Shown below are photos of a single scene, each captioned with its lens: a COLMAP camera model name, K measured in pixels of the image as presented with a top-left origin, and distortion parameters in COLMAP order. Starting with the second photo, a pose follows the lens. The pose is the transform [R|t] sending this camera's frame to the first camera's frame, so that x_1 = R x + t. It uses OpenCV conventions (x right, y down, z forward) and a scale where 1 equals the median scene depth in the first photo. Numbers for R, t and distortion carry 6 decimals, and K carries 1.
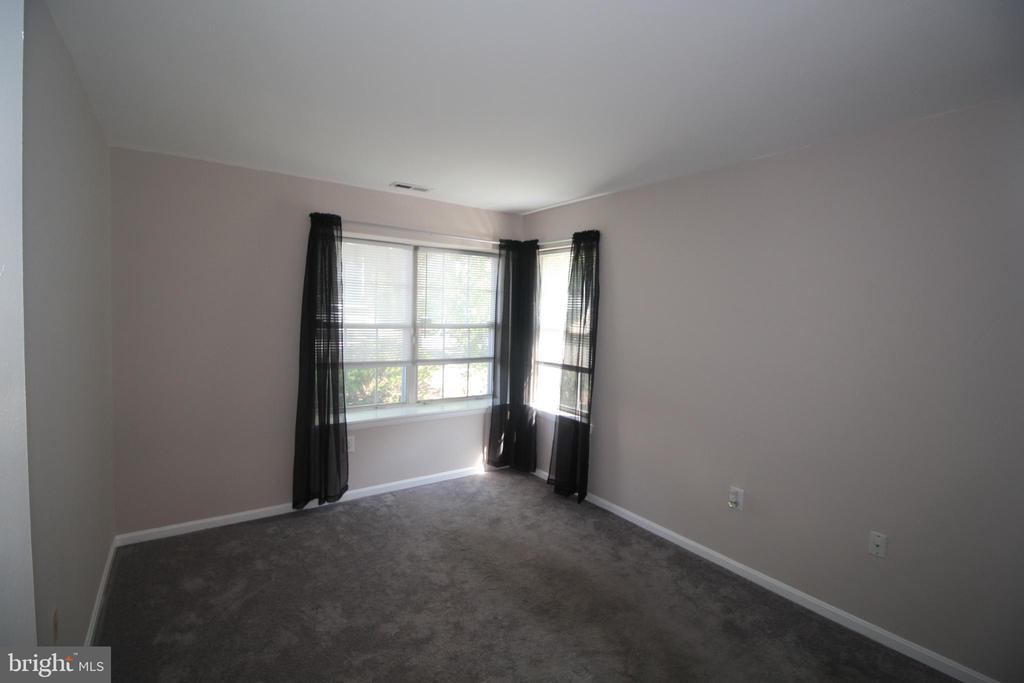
lens RADIAL K [[473.0, 0, 515.7], [0, 473.0, 333.4], [0, 0, 1]] dist [-0.001414, -0.009835]
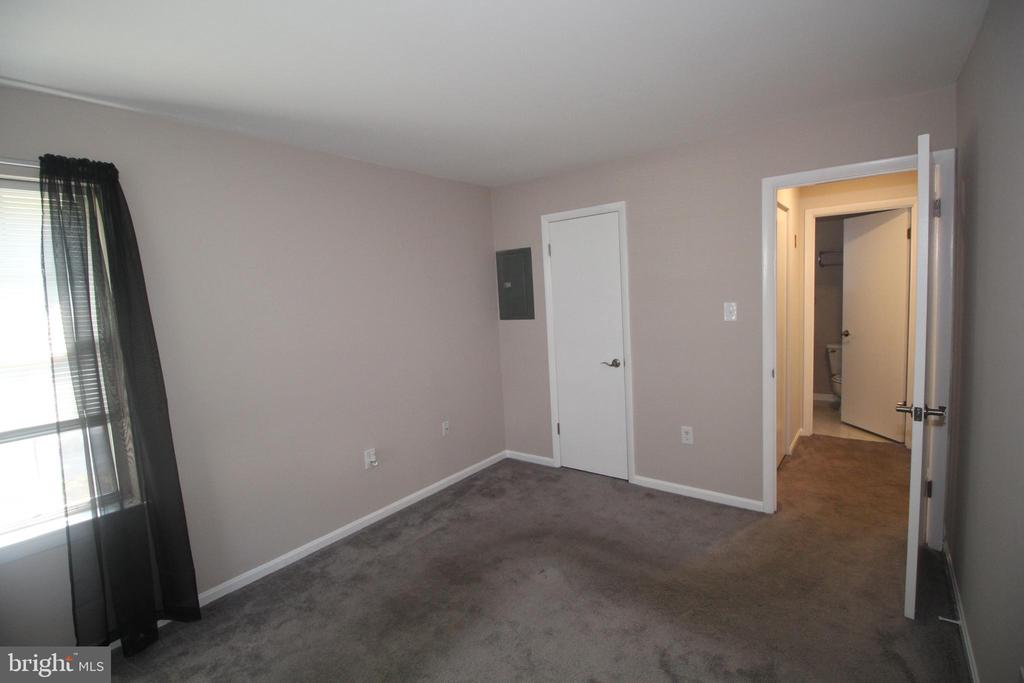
lens RADIAL K [[473.0, 0, 515.7], [0, 473.0, 333.4], [0, 0, 1]] dist [-0.001414, -0.009835]
pose [[-0.288673, -0.103441, 0.951823, -0.540639], [0.089002, 0.986943, 0.134250, -0.053363], [-0.953282, 0.123468, -0.275698, 0.748103]]
